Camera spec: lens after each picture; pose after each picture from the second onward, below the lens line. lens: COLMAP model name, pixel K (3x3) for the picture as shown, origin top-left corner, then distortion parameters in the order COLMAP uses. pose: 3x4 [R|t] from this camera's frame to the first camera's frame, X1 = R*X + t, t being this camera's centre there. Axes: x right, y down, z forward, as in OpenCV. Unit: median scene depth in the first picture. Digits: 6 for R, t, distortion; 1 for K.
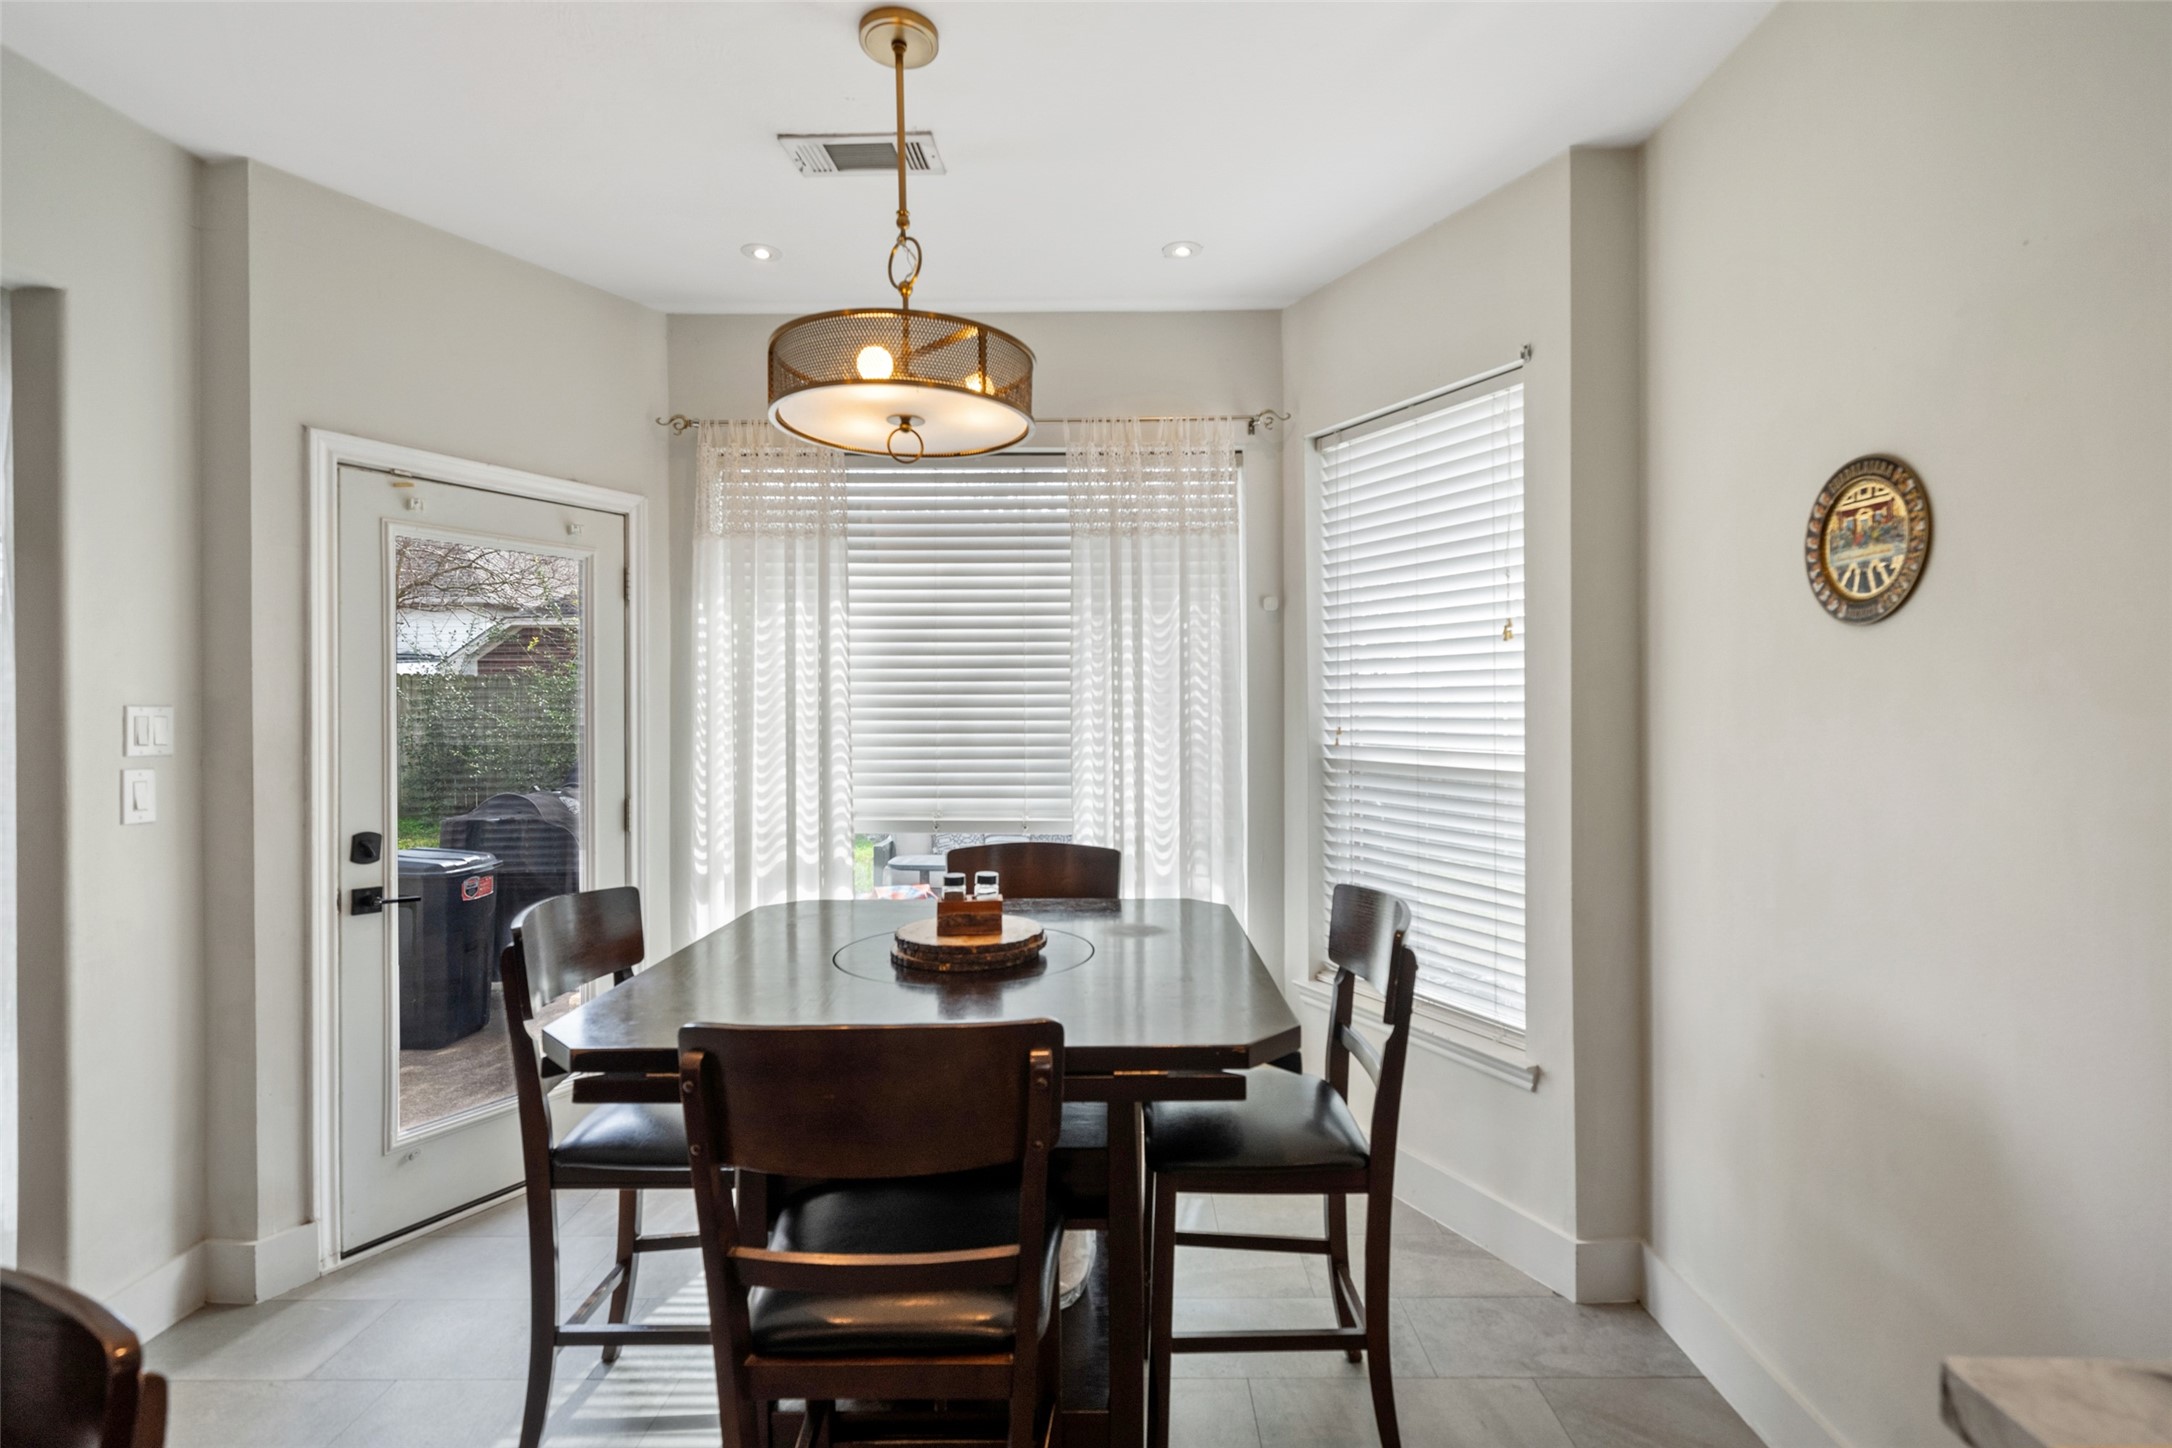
lens RADIAL K [[1092.2, 0, 1086.0], [0, 1092.2, 724.0], [0, 0, 1]] dist [-0.000710, -0.000061]
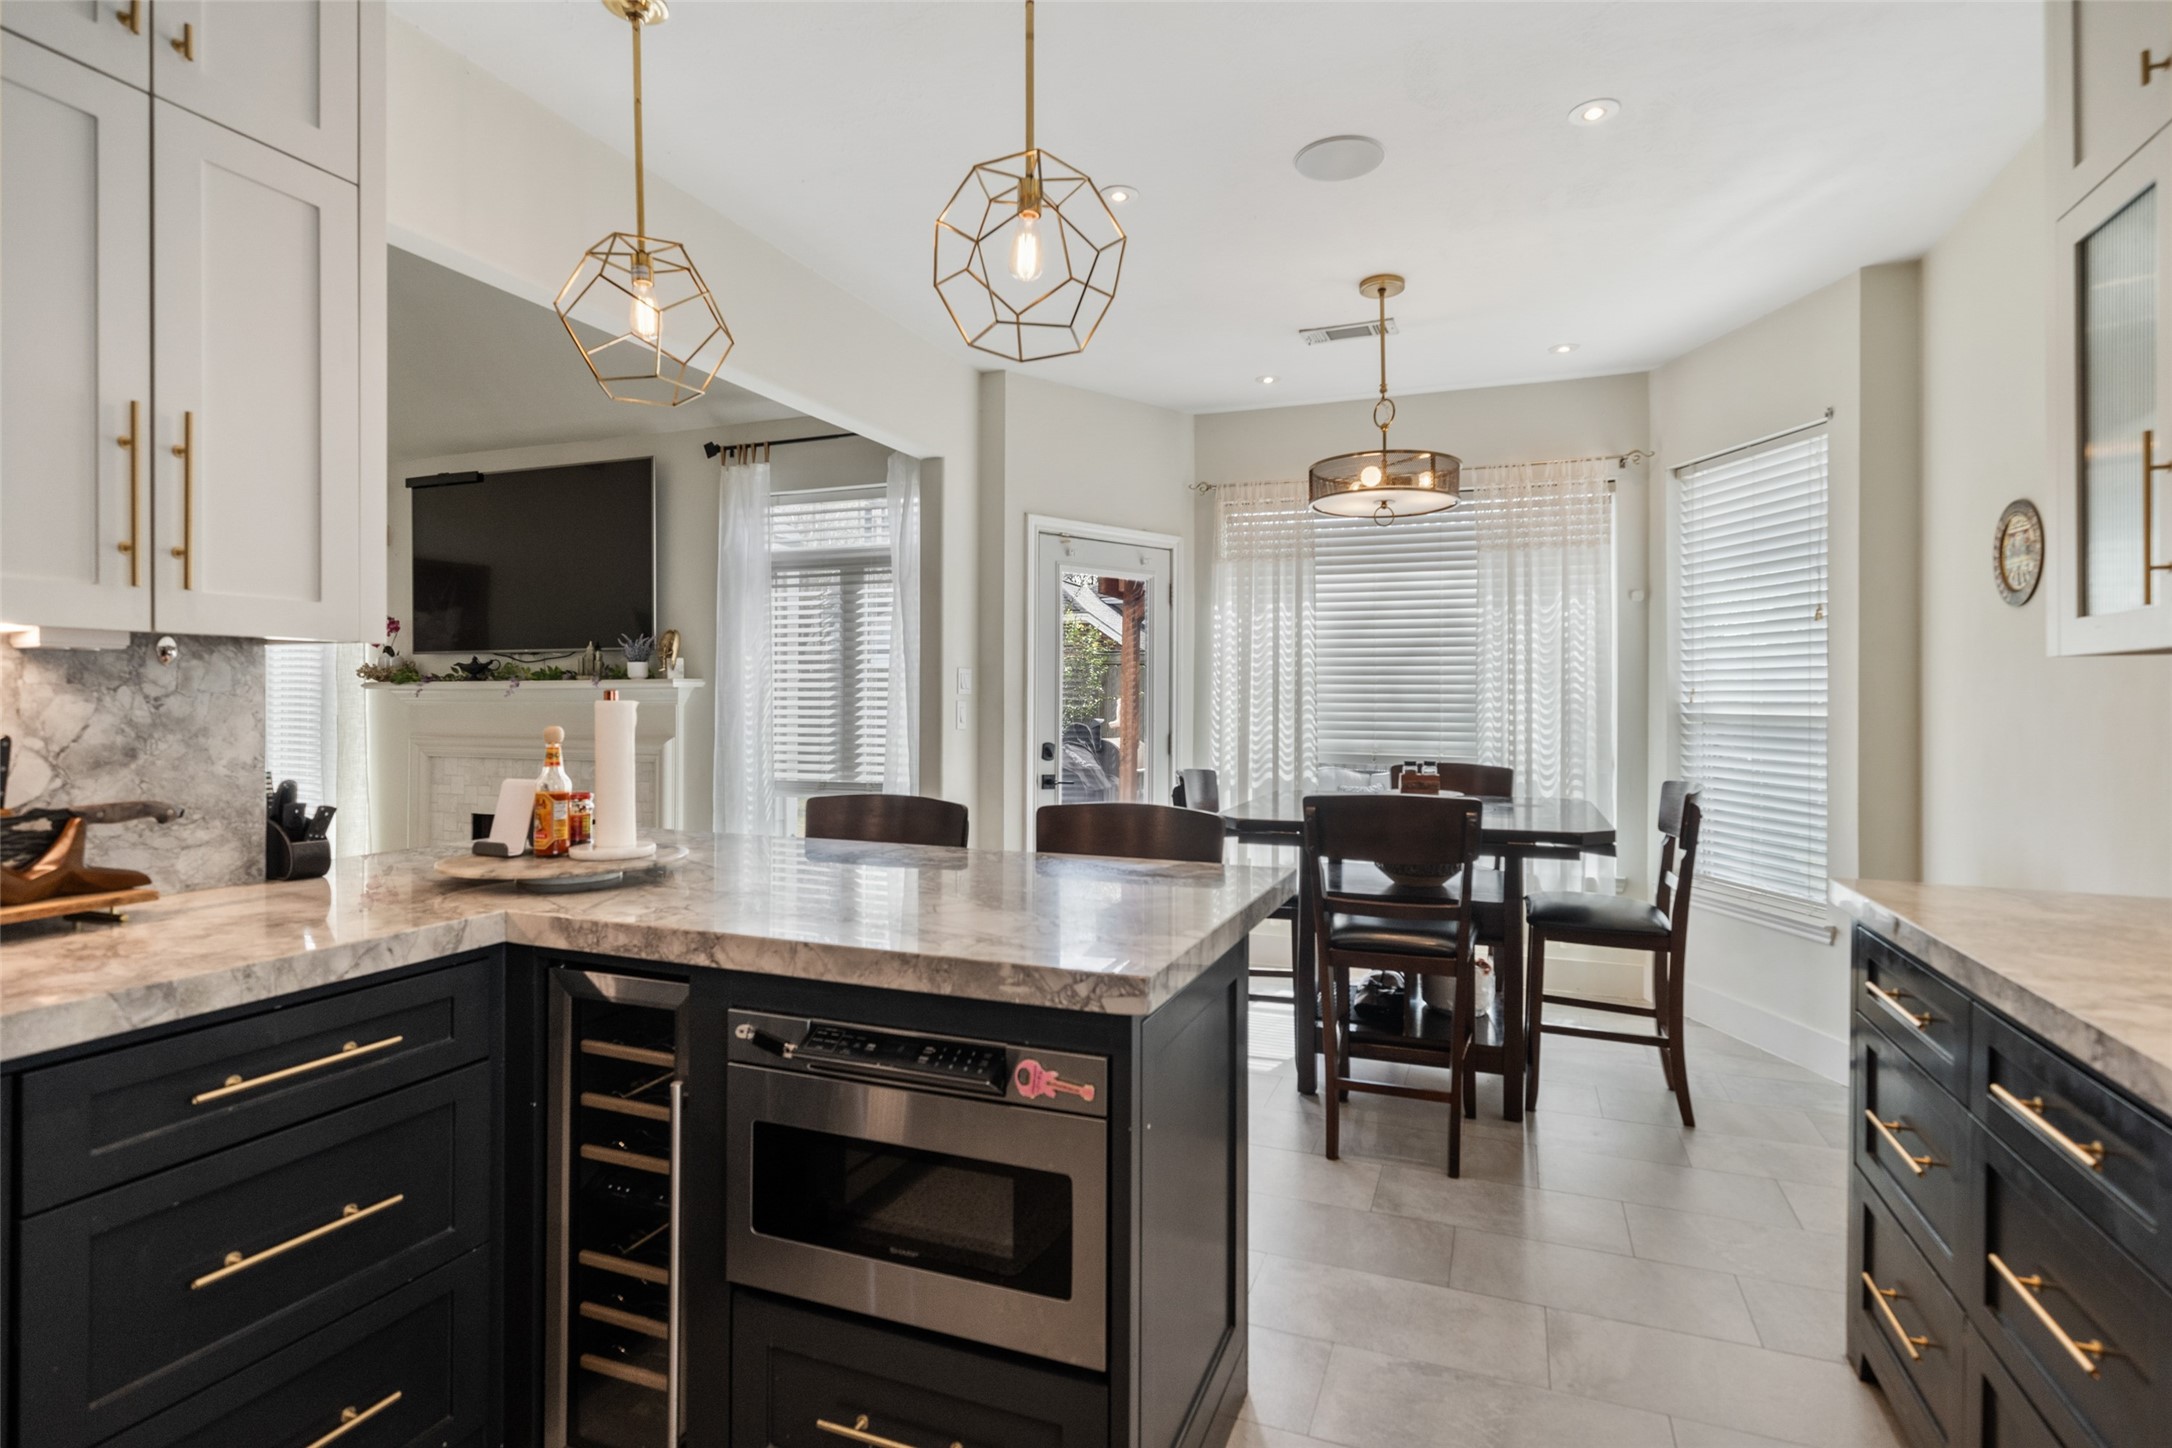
lens RADIAL K [[1098.7, 0, 1094.4], [0, 1098.7, 705.0], [0, 0, 1]] dist [0.000642, 0.000552]
pose [[0.943903, 0.007583, -0.330136, -0.010585], [-0.010592, 0.999917, -0.007319, 0.039564], [0.330053, 0.010405, 0.943905, -0.481597]]
